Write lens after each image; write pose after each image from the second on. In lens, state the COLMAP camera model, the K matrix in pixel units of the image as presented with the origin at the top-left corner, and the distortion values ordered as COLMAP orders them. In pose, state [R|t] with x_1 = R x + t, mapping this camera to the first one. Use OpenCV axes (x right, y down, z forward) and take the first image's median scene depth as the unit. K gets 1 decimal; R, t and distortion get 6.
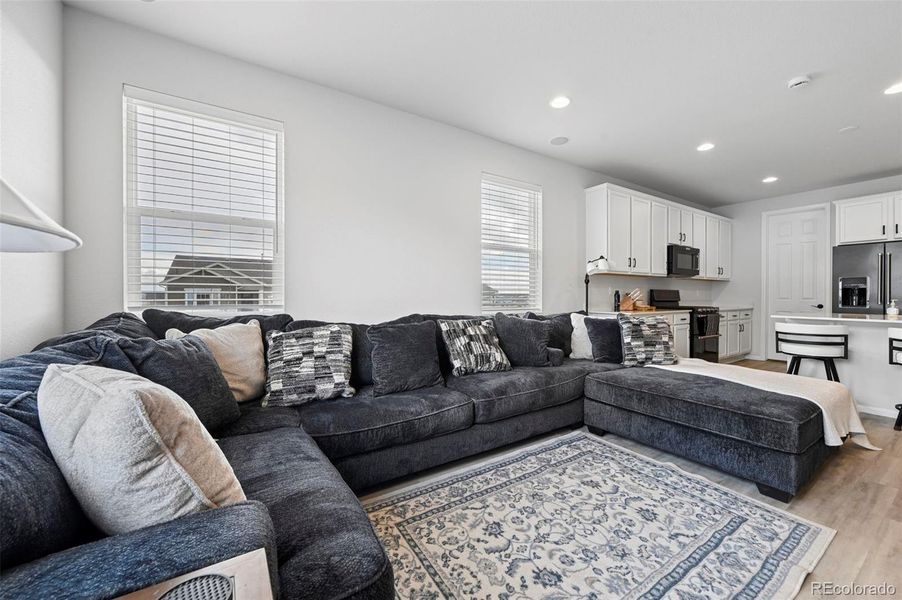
lens RADIAL K [[369.8, 0, 444.7], [0, 369.8, 297.8], [0, 0, 1]] dist [-0.002779, -0.000354]
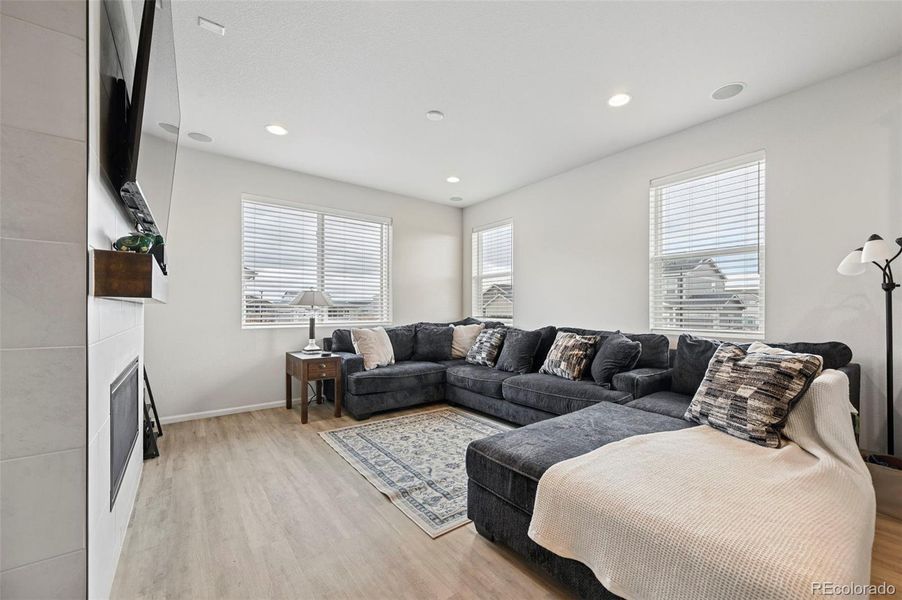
lens RADIAL K [[366.6, 0, 468.2], [0, 366.6, 306.5], [0, 0, 1]] dist [-0.001491, -0.000089]
pose [[0.069543, -0.011180, -0.997516, 1.986844], [-0.008755, 0.999892, -0.011817, -0.016058], [0.997541, 0.009555, 0.069437, 0.955456]]
